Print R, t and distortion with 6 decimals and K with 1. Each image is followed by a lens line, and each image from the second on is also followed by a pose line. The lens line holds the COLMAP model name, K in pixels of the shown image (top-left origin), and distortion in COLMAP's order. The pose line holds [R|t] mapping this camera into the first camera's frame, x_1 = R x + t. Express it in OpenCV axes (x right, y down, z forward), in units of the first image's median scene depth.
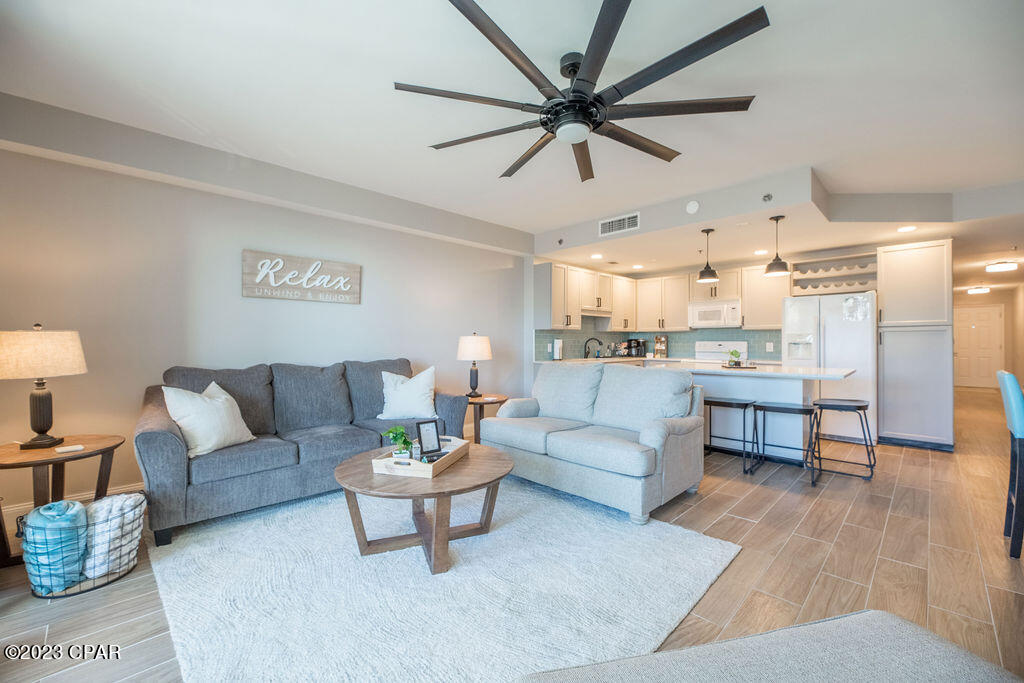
lens RADIAL K [[423.9, 0, 504.7], [0, 423.9, 339.7], [0, 0, 1]] dist [-0.003080, -0.001326]
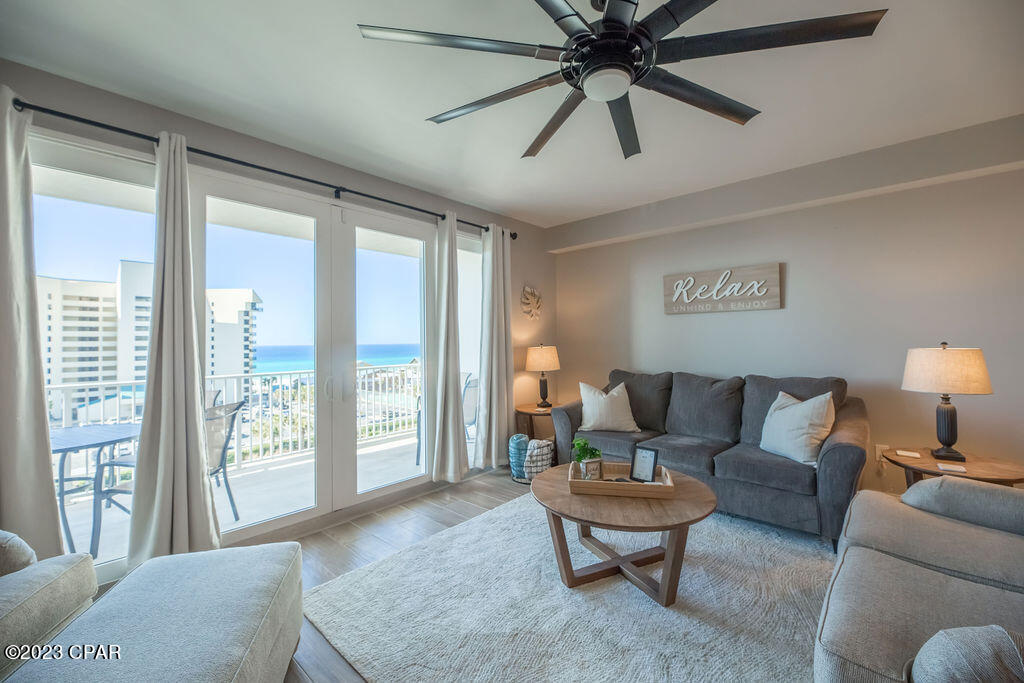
lens RADIAL K [[423.9, 0, 524.1], [0, 423.9, 330.9], [0, 0, 1]] dist [-0.003080, -0.001326]
pose [[0.052155, -0.022654, -0.998382, 0.395707], [0.019196, 0.999581, -0.021679, -0.025837], [0.998454, -0.018034, 0.052568, 0.371664]]
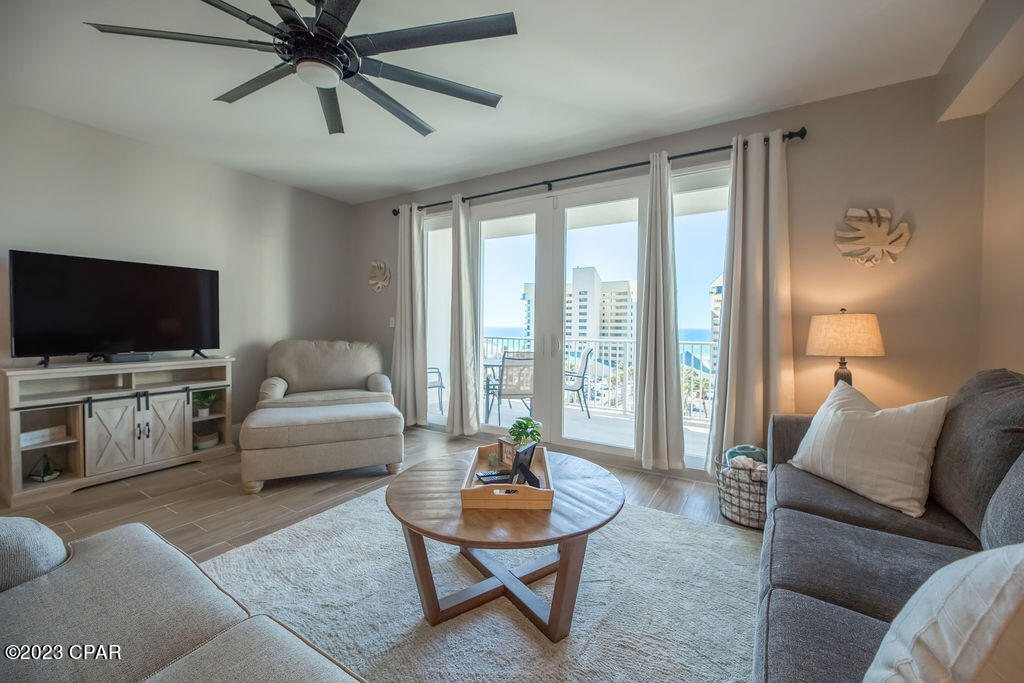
lens RADIAL K [[423.9, 0, 515.9], [0, 423.9, 333.7], [0, 0, 1]] dist [-0.003080, -0.001326]
pose [[-0.977866, 0.006236, -0.209139, -0.013758], [0.002952, 0.999867, 0.016009, 0.002776], [0.209211, 0.015037, -0.977755, 0.859105]]
